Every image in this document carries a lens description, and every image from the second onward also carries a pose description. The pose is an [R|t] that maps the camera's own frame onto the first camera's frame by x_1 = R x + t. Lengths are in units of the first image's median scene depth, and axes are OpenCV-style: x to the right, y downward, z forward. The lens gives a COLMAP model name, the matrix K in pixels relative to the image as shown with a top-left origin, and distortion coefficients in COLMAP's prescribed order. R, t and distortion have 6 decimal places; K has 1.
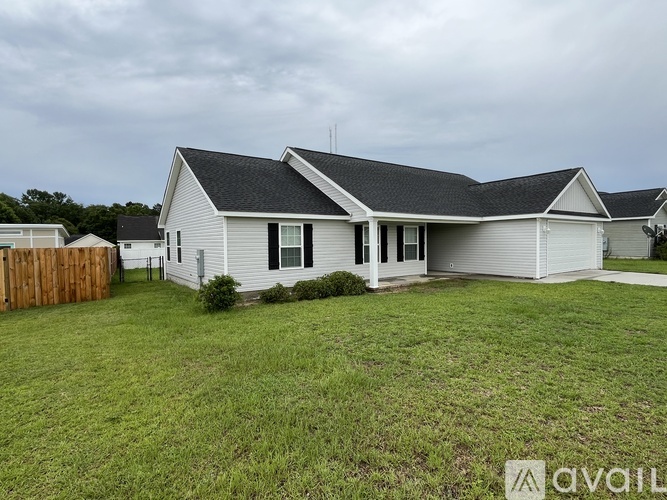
lens RADIAL K [[347.3, 0, 330.9], [0, 347.3, 248.7], [0, 0, 1]] dist [-0.006857, 0.001458]
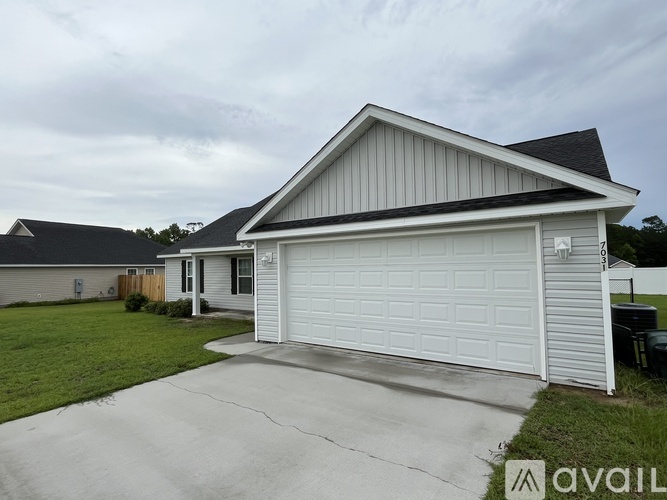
lens RADIAL K [[381.3, 0, 314.3], [0, 381.3, 264.2], [0, 0, 1]] dist [-0.002509, 0.002012]
pose [[0.290886, -0.004642, -0.956747, 1.069362], [-0.010686, 0.999910, -0.008101, -0.035187], [0.956698, 0.012580, 0.290810, 0.741089]]
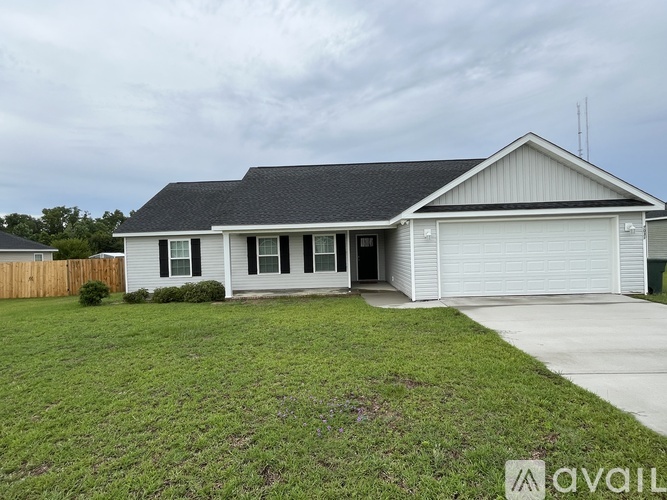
lens RADIAL K [[359.1, 0, 351.5], [0, 359.1, 259.6], [0, 0, 1]] dist [-0.010719, -0.001062]
pose [[0.803448, 0.004013, -0.595361, 0.807865], [0.007208, 0.999838, 0.016466, -0.012975], [0.595331, -0.017521, 0.803290, 0.254213]]
